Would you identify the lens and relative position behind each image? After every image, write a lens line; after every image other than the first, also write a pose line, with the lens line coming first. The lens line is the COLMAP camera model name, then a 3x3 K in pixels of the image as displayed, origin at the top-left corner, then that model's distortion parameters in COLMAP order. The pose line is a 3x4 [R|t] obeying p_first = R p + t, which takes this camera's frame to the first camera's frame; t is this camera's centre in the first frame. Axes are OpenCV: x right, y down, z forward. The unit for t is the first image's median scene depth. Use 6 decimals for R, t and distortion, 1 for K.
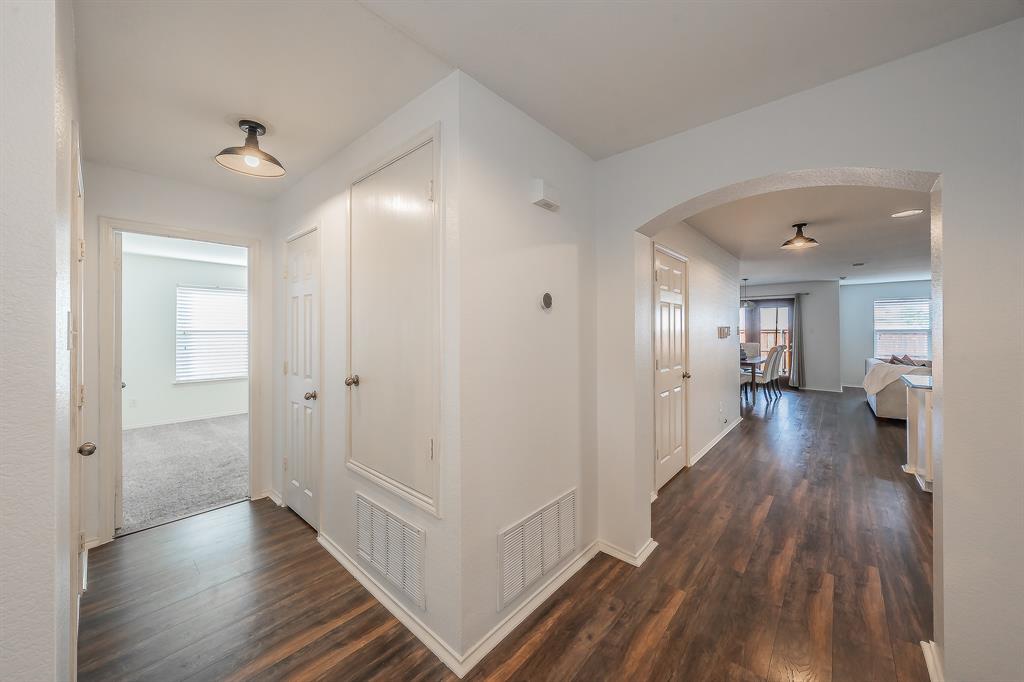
lens RADIAL K [[384.4, 0, 510.9], [0, 384.4, 331.1], [0, 0, 1]] dist [0.000753, -0.000018]
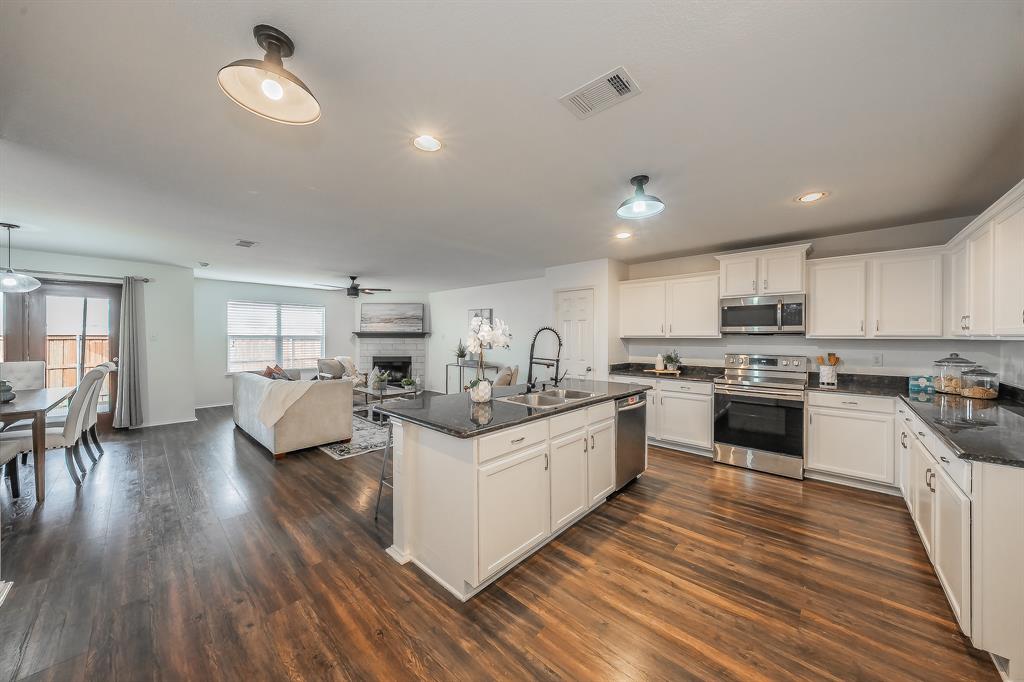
lens RADIAL K [[350.9, 0, 508.1], [0, 350.9, 337.2], [0, 0, 1]] dist [0.000464, 0.000111]
pose [[0.039438, 0.006811, 0.999199, 0.201872], [-0.008835, 0.999940, -0.006467, -0.002254], [-0.999183, -0.008573, 0.039496, 0.364882]]
